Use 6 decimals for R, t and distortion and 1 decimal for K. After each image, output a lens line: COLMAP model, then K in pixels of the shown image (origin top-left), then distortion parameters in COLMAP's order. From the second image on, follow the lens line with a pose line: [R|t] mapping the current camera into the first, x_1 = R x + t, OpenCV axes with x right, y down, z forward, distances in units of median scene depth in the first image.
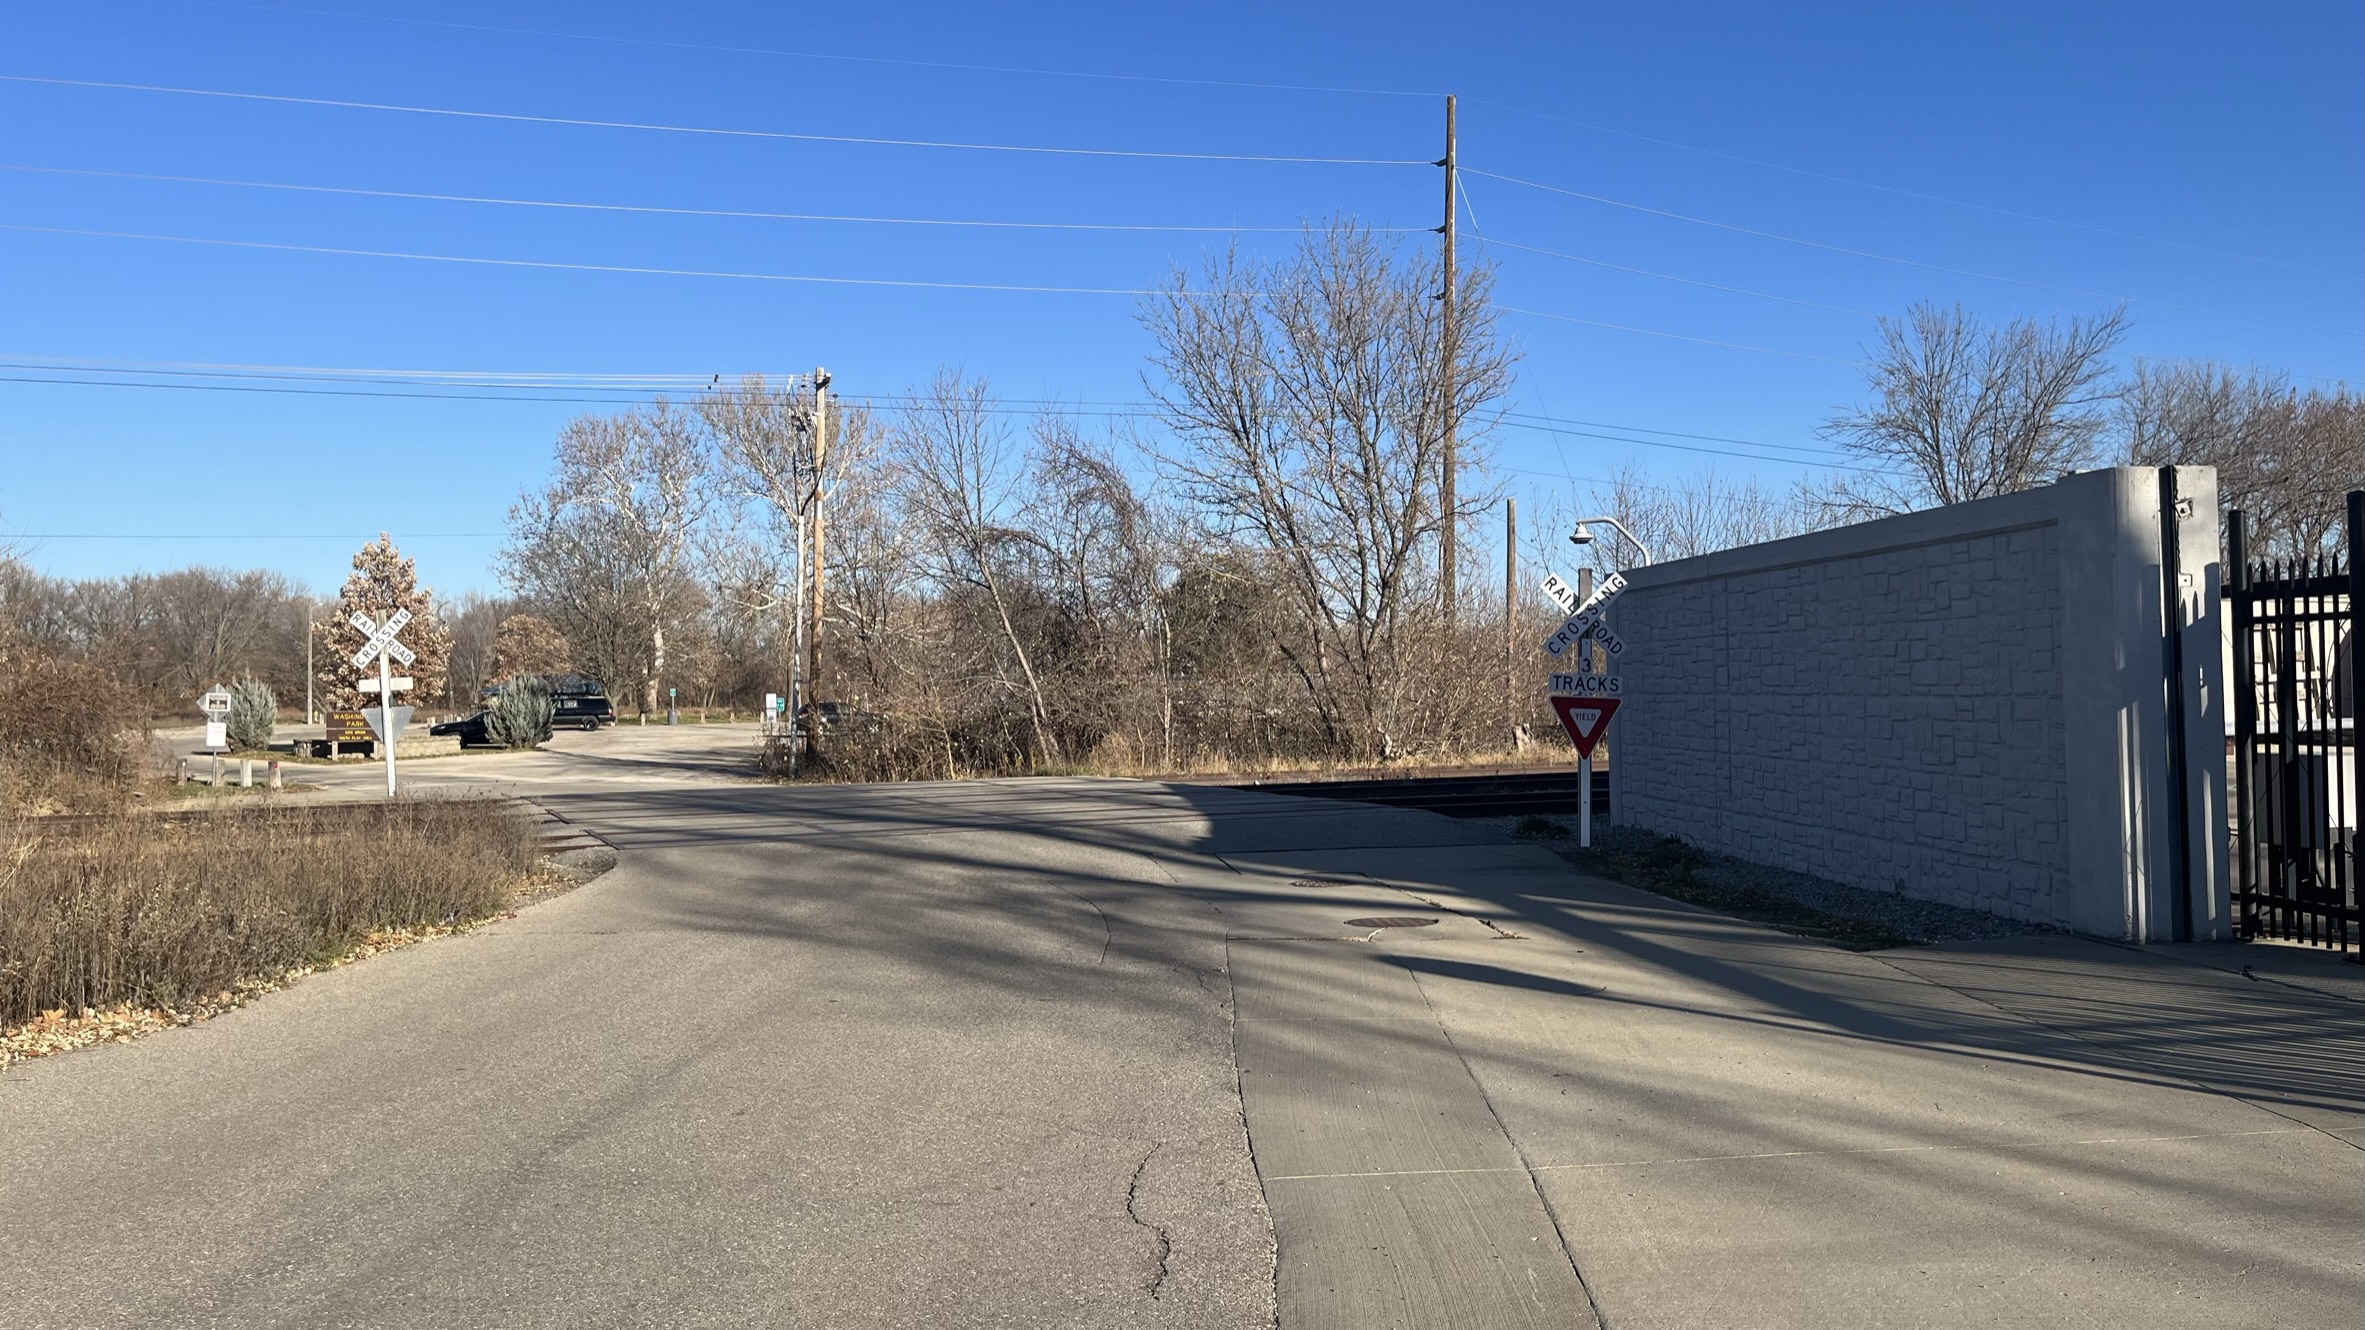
lens RADIAL K [[1772.0, 0, 1169.4], [0, 1772.0, 652.3], [0, 0, 1]] dist [0.095096, -0.135554]
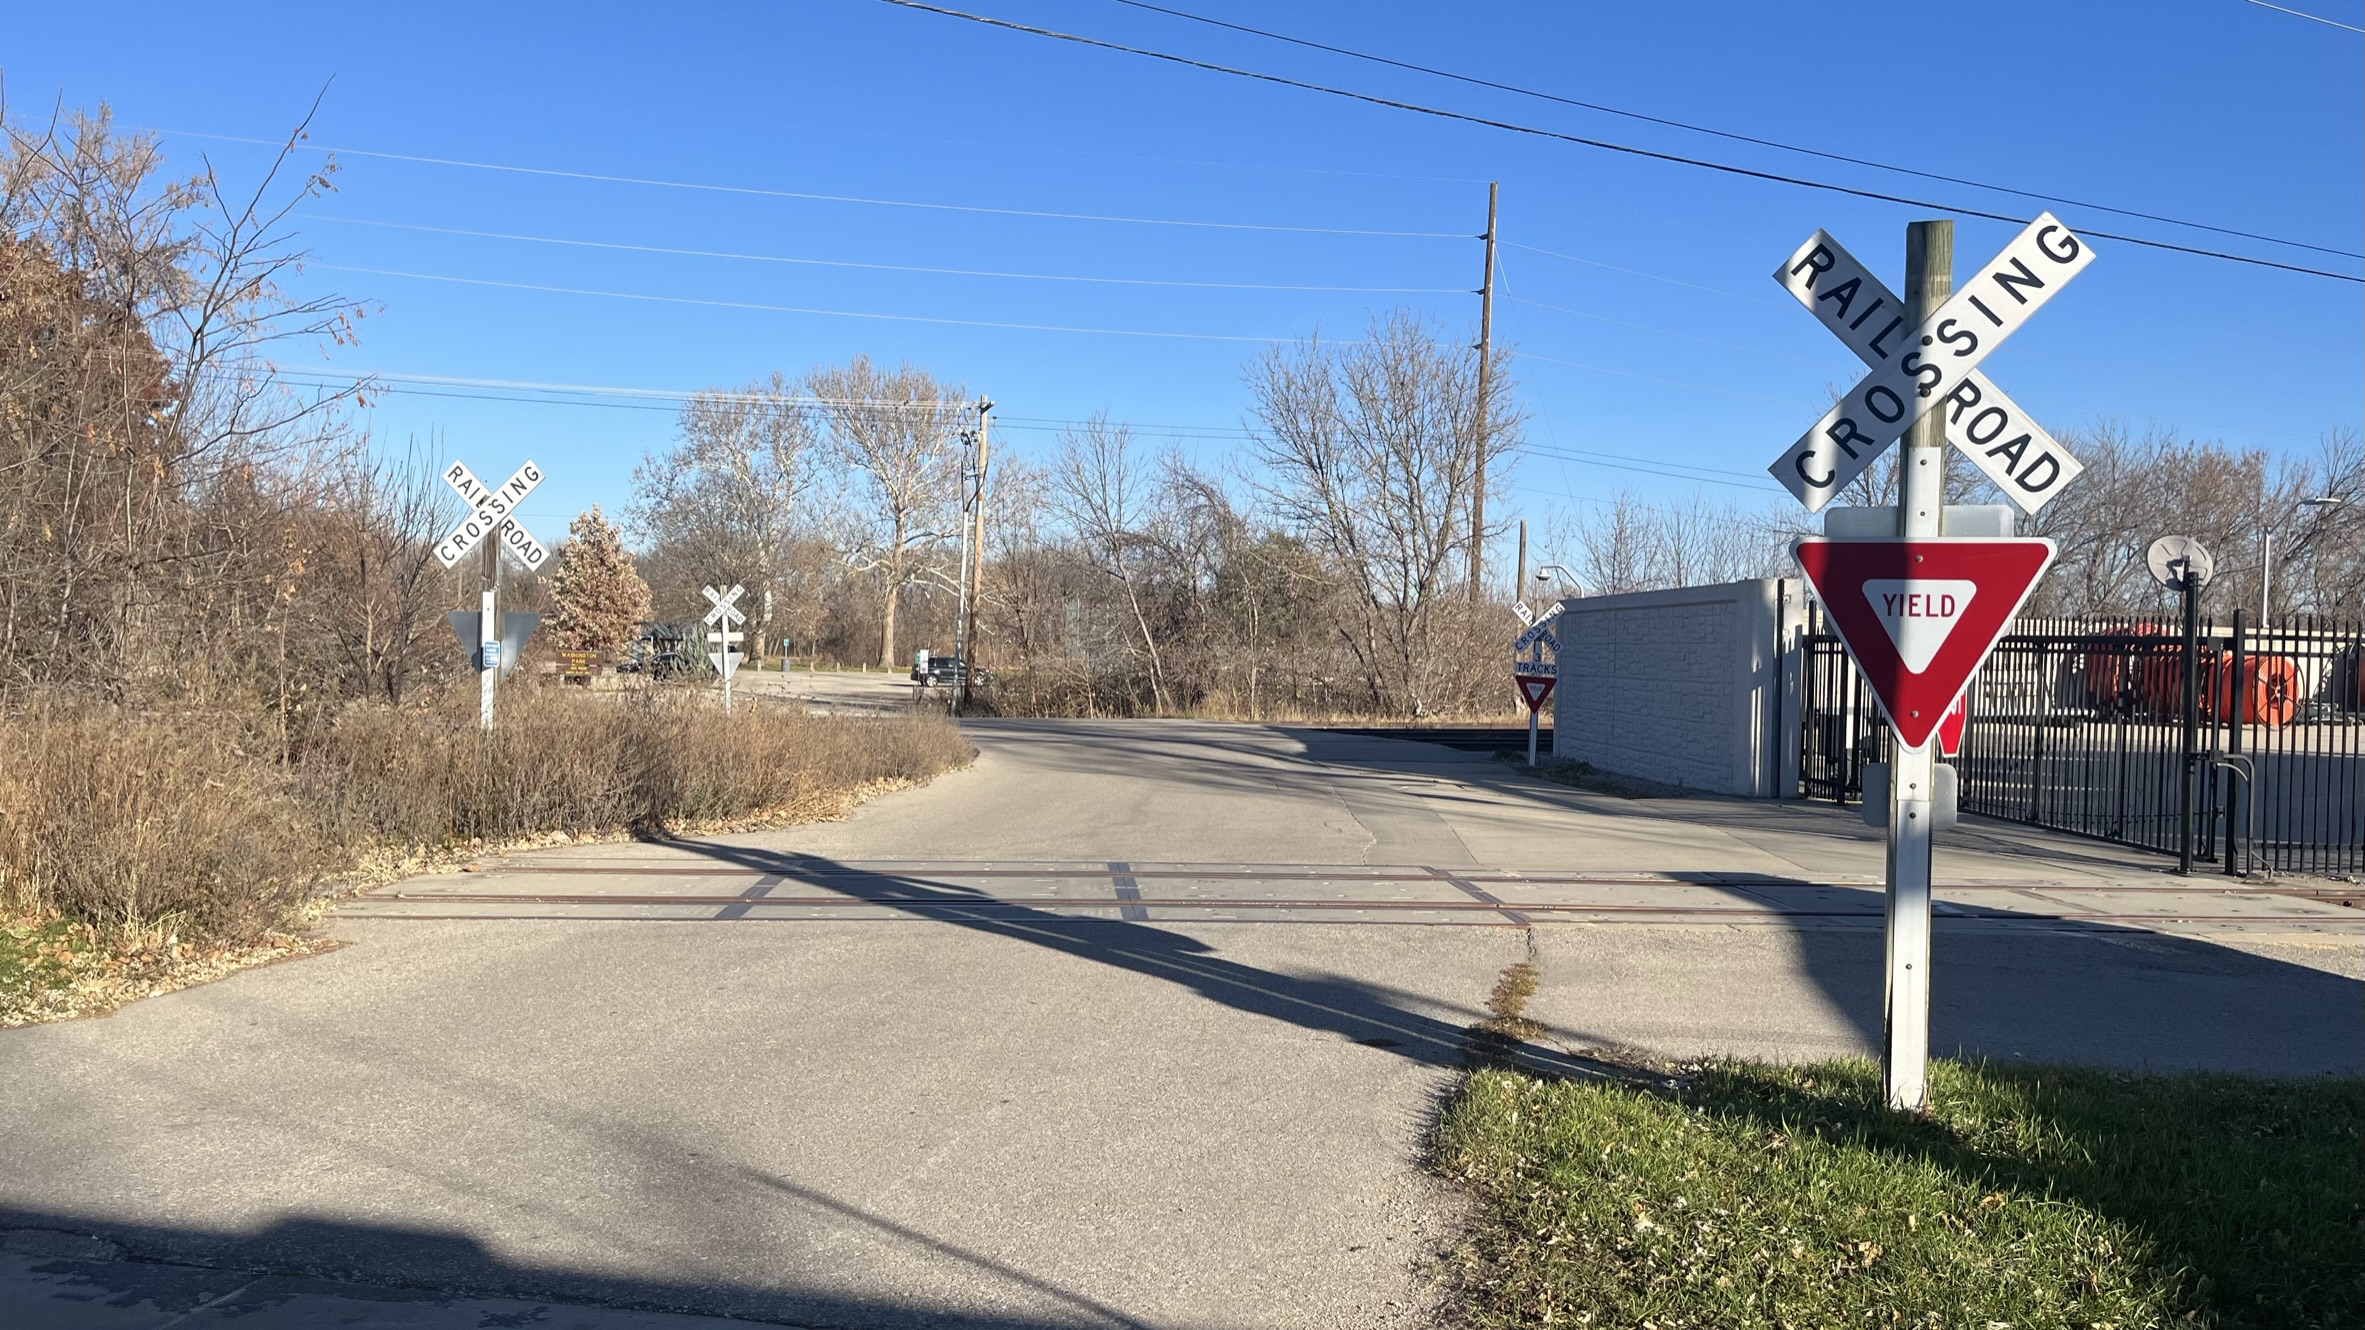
lens RADIAL K [[1764.1, 0, 1182.5], [0, 1764.1, 665.0], [0, 0, 1]] dist [0.150665, 0.000109]
pose [[0.999220, 0.036580, -0.014855, -0.034940], [-0.036160, 0.998964, 0.027643, -0.009469], [0.015851, -0.027084, 0.999507, -0.322591]]
